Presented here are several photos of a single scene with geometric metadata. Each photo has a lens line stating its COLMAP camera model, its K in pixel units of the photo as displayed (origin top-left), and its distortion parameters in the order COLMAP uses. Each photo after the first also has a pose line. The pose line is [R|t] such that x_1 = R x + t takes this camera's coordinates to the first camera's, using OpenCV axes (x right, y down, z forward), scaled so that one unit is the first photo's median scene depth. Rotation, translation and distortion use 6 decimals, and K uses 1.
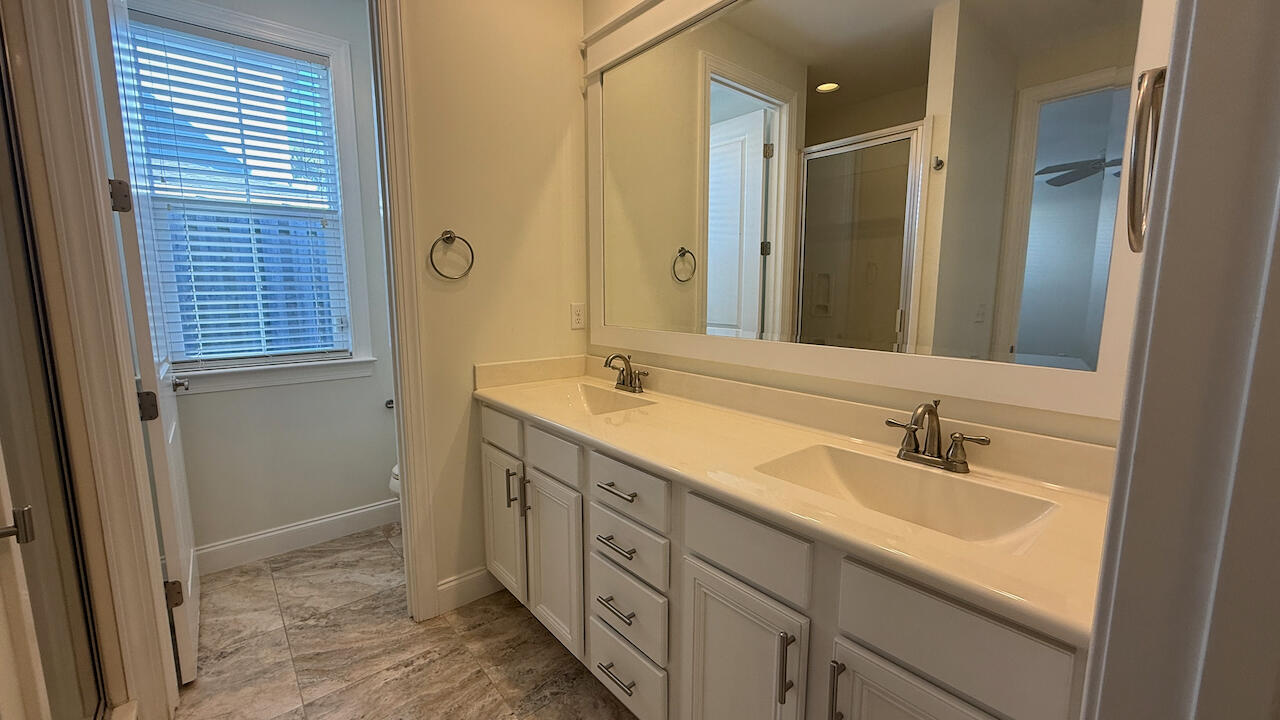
lens RADIAL K [[515.9, 0, 653.5], [0, 515.9, 355.6], [0, 0, 1]] dist [-0.001866, -0.000140]
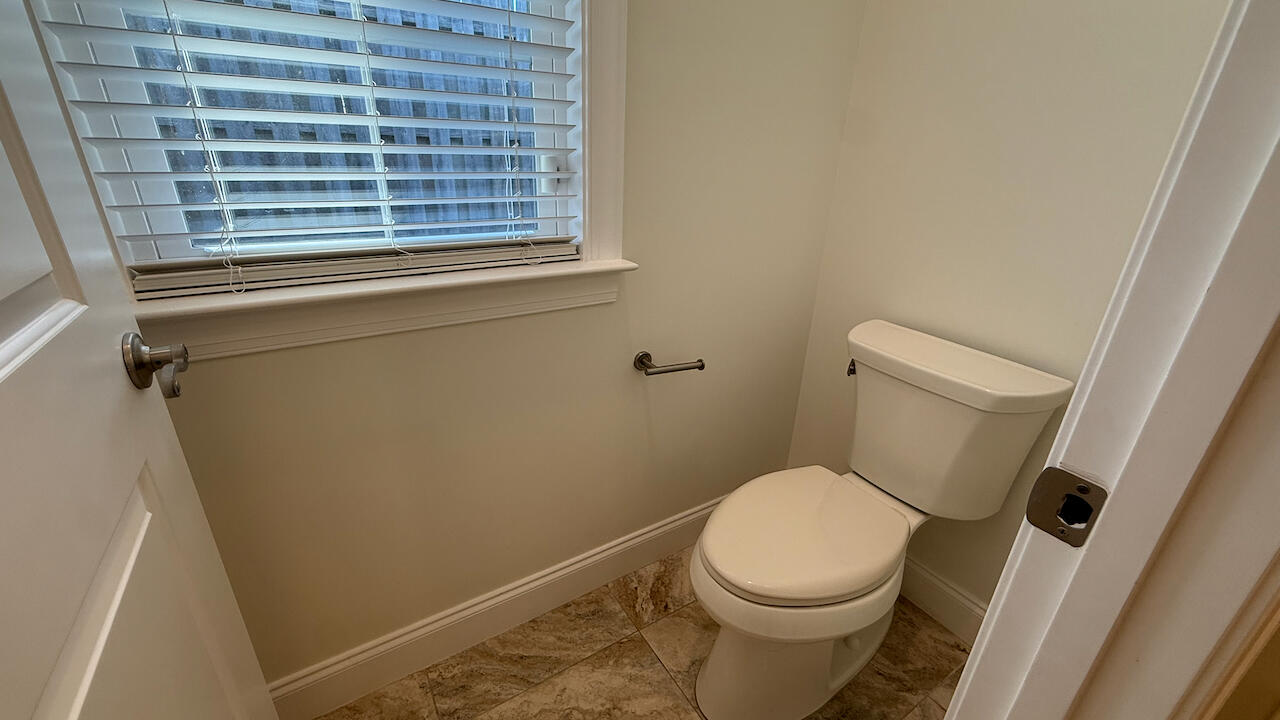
lens RADIAL K [[515.9, 0, 639.3], [0, 515.9, 364.6], [0, 0, 1]] dist [-0.001866, -0.000140]
pose [[0.990576, 0.068429, -0.118649, -0.497018], [-0.038721, 0.970825, 0.236641, -0.014273], [0.131380, -0.229817, 0.964325, 0.606791]]
